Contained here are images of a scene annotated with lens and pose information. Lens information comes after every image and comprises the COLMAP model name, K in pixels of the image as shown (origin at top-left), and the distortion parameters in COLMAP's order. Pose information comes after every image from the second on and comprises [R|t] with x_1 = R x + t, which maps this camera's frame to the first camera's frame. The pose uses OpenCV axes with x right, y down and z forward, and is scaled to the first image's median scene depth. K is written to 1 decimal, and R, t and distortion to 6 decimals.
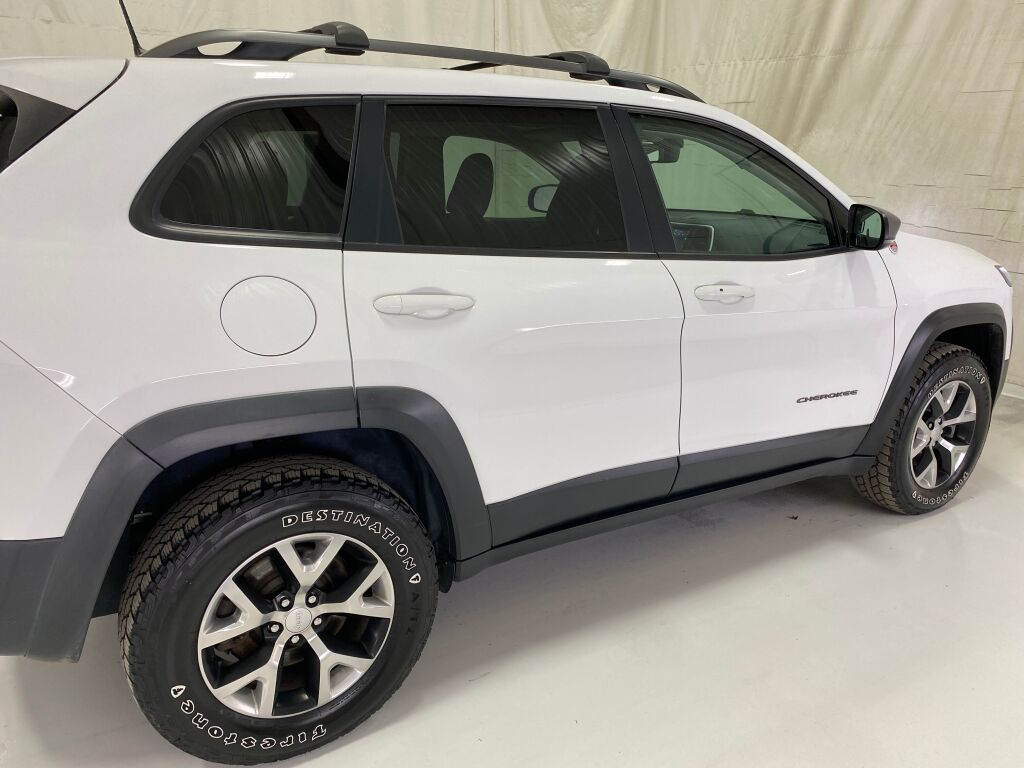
lens RADIAL K [[782.2, 0, 512.0], [0, 782.2, 384.0], [0, 0, 1]] dist [0.018670, -0.011157]
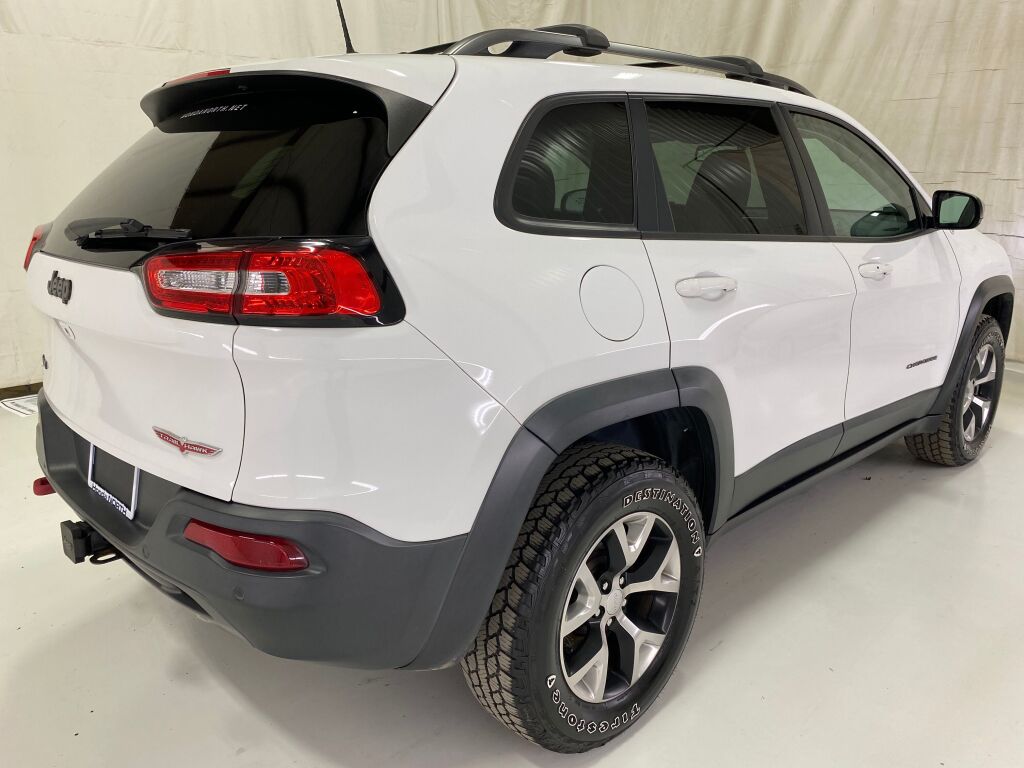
lens RADIAL K [[782.2, 0, 512.0], [0, 782.2, 384.0], [0, 0, 1]] dist [0.018670, -0.011157]
pose [[0.977681, -0.078288, 0.194964, -0.549930], [0.082613, 0.996481, -0.014138, 0.019981], [-0.193171, 0.029929, 0.980708, 0.015603]]
